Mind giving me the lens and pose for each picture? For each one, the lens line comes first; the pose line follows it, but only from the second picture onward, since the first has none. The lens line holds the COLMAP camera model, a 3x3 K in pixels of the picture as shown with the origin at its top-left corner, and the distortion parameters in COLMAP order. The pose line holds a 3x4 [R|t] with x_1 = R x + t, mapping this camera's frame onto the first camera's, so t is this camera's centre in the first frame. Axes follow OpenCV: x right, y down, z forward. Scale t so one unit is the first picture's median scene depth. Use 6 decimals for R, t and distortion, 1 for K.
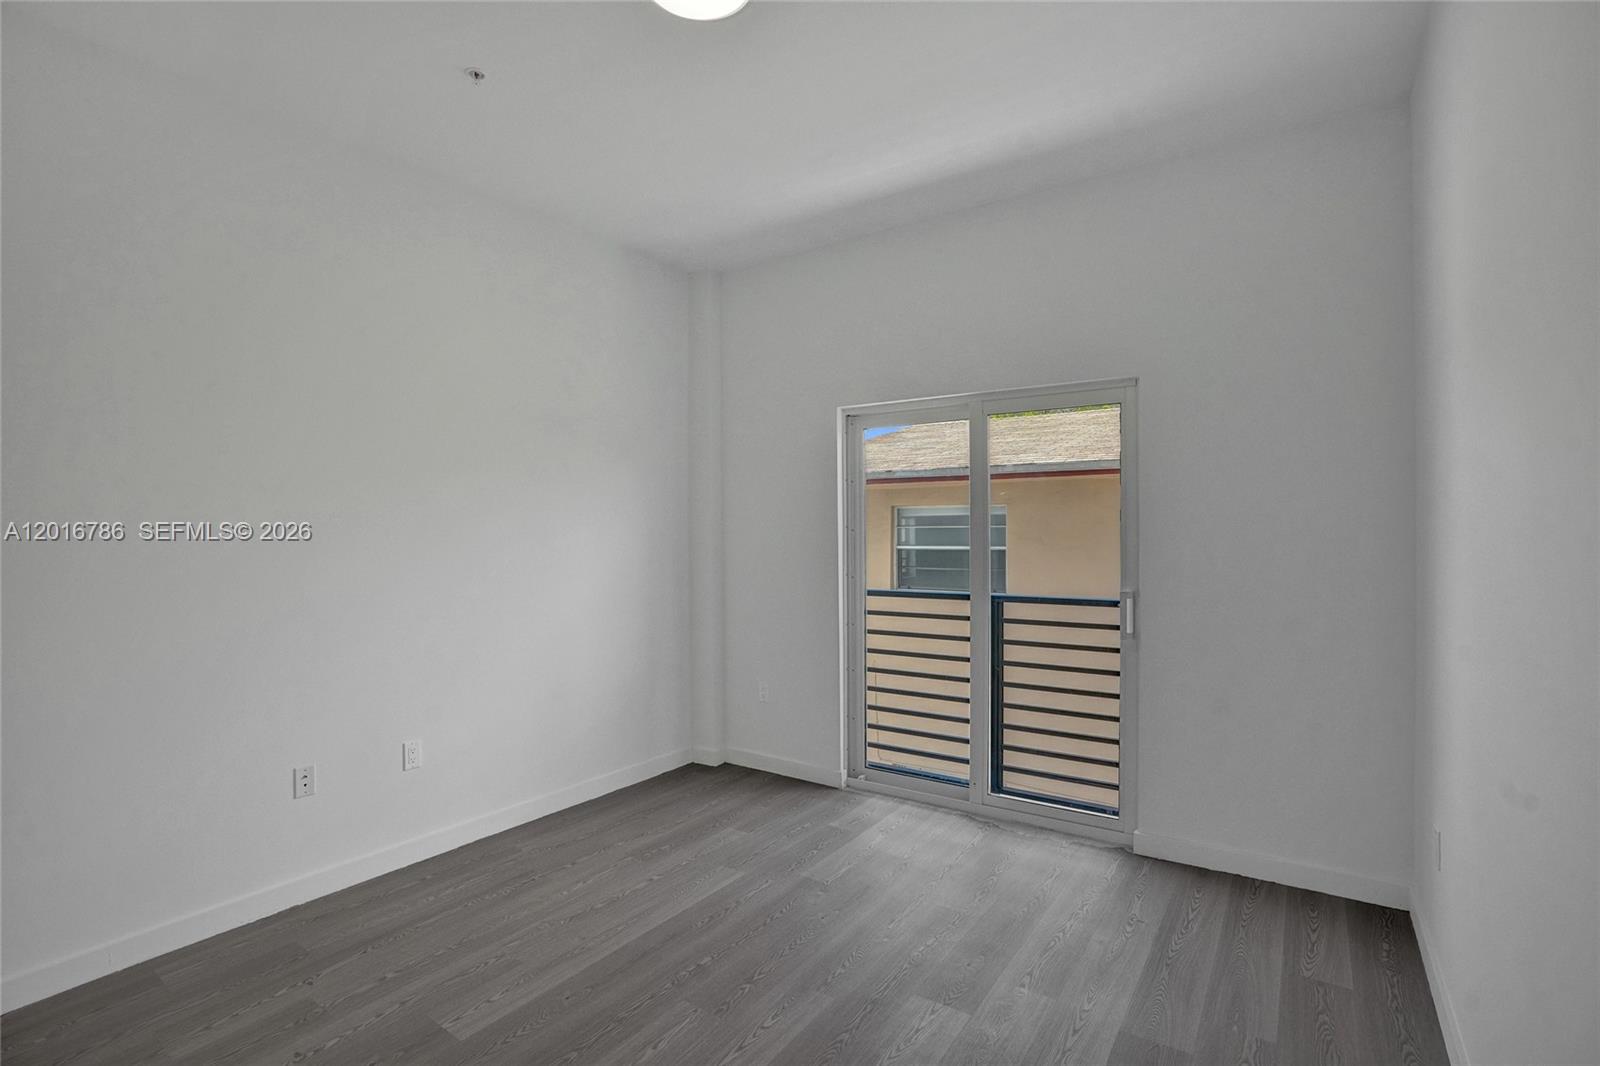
lens RADIAL K [[748.8, 0, 796.6], [0, 748.8, 532.8], [0, 0, 1]] dist [-0.035526, 0.000888]
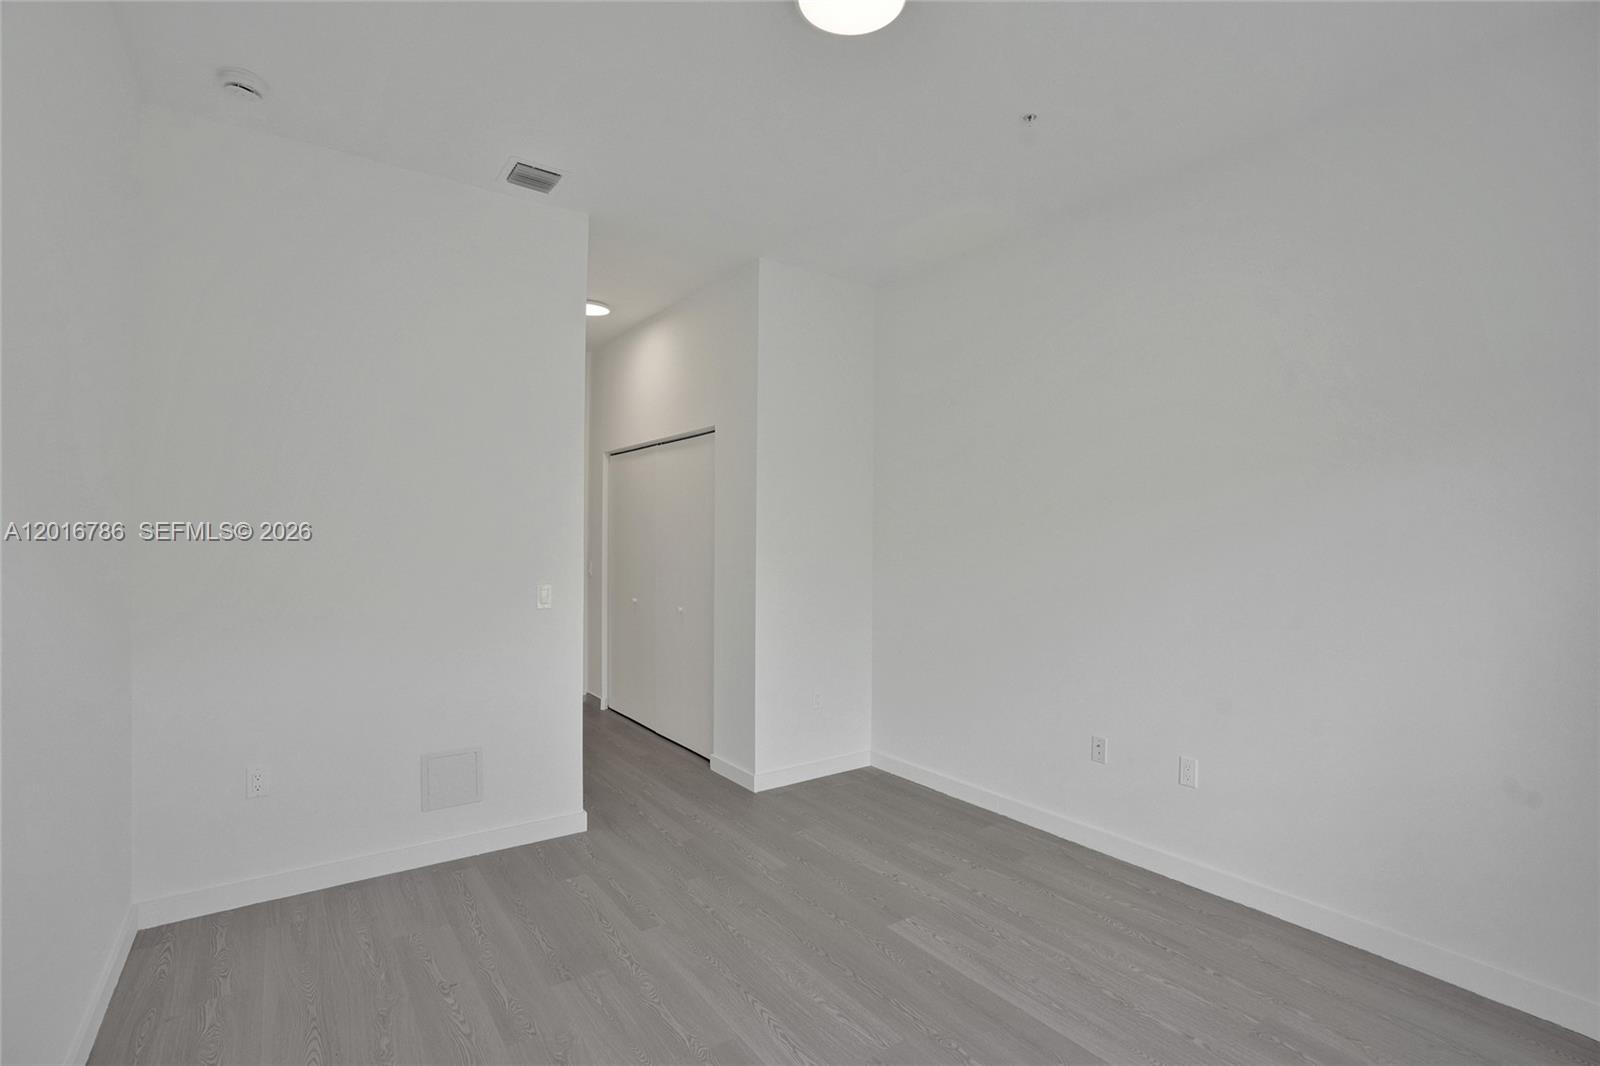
lens RADIAL K [[748.8, 0, 796.6], [0, 748.8, 532.8], [0, 0, 1]] dist [-0.035526, 0.000888]
pose [[-0.333469, -0.008814, -0.942720, 0.591566], [-0.012206, 0.999913, -0.005031, 0.009541], [0.942682, 0.009829, -0.333548, 0.916658]]
